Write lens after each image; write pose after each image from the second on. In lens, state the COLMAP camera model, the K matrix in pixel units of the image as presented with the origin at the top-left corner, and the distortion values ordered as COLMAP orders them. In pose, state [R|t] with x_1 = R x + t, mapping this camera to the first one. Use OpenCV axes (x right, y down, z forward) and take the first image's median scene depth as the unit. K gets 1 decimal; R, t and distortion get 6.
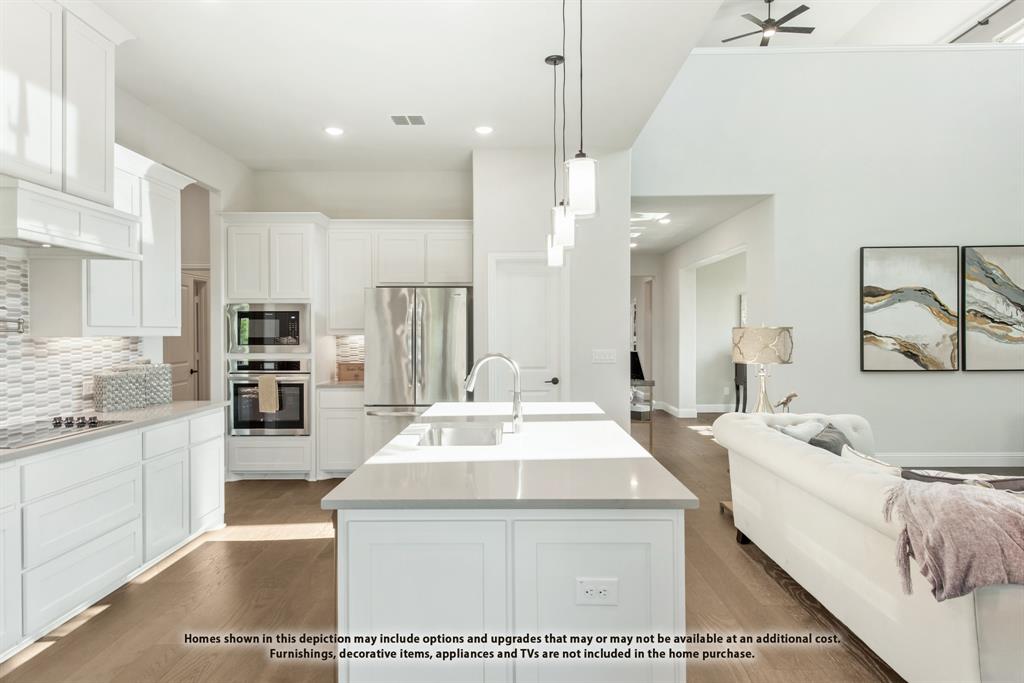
lens RADIAL K [[591.9, 0, 512.0], [0, 591.9, 337.4], [0, 0, 1]] dist [0.015109, 0.000333]
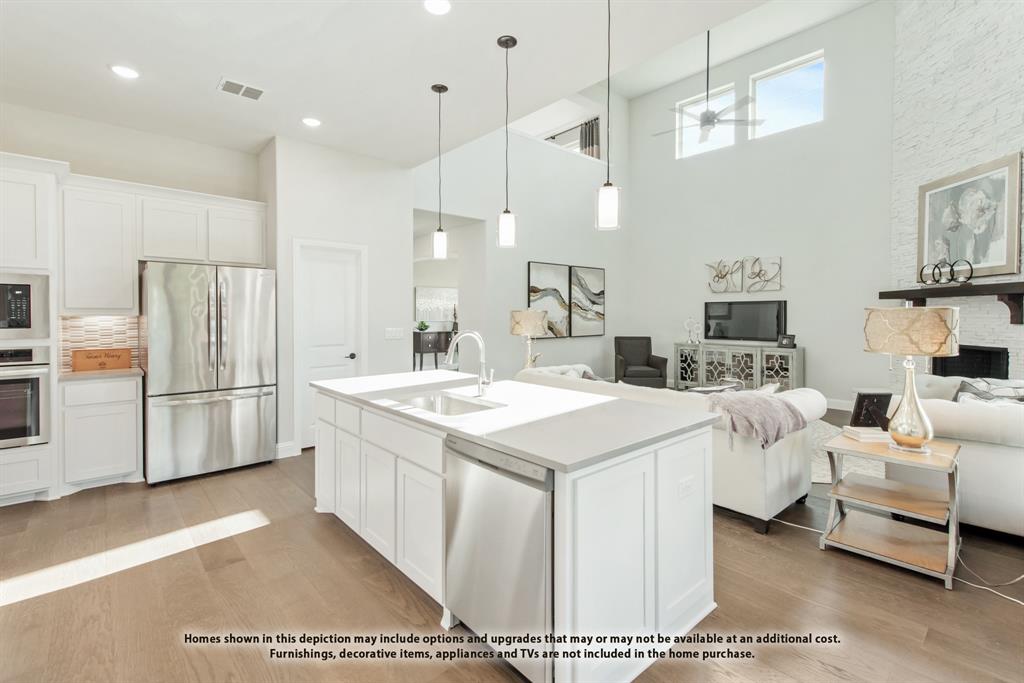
lens RADIAL K [[457.5, 0, 512.7], [0, 457.5, 321.7], [0, 0, 1]] dist [-0.001981, -0.000472]
pose [[0.739042, -0.006342, 0.673629, -0.271196], [0.001821, 0.999971, 0.007416, 0.001013], [-0.673657, -0.004254, 0.739032, 0.126168]]
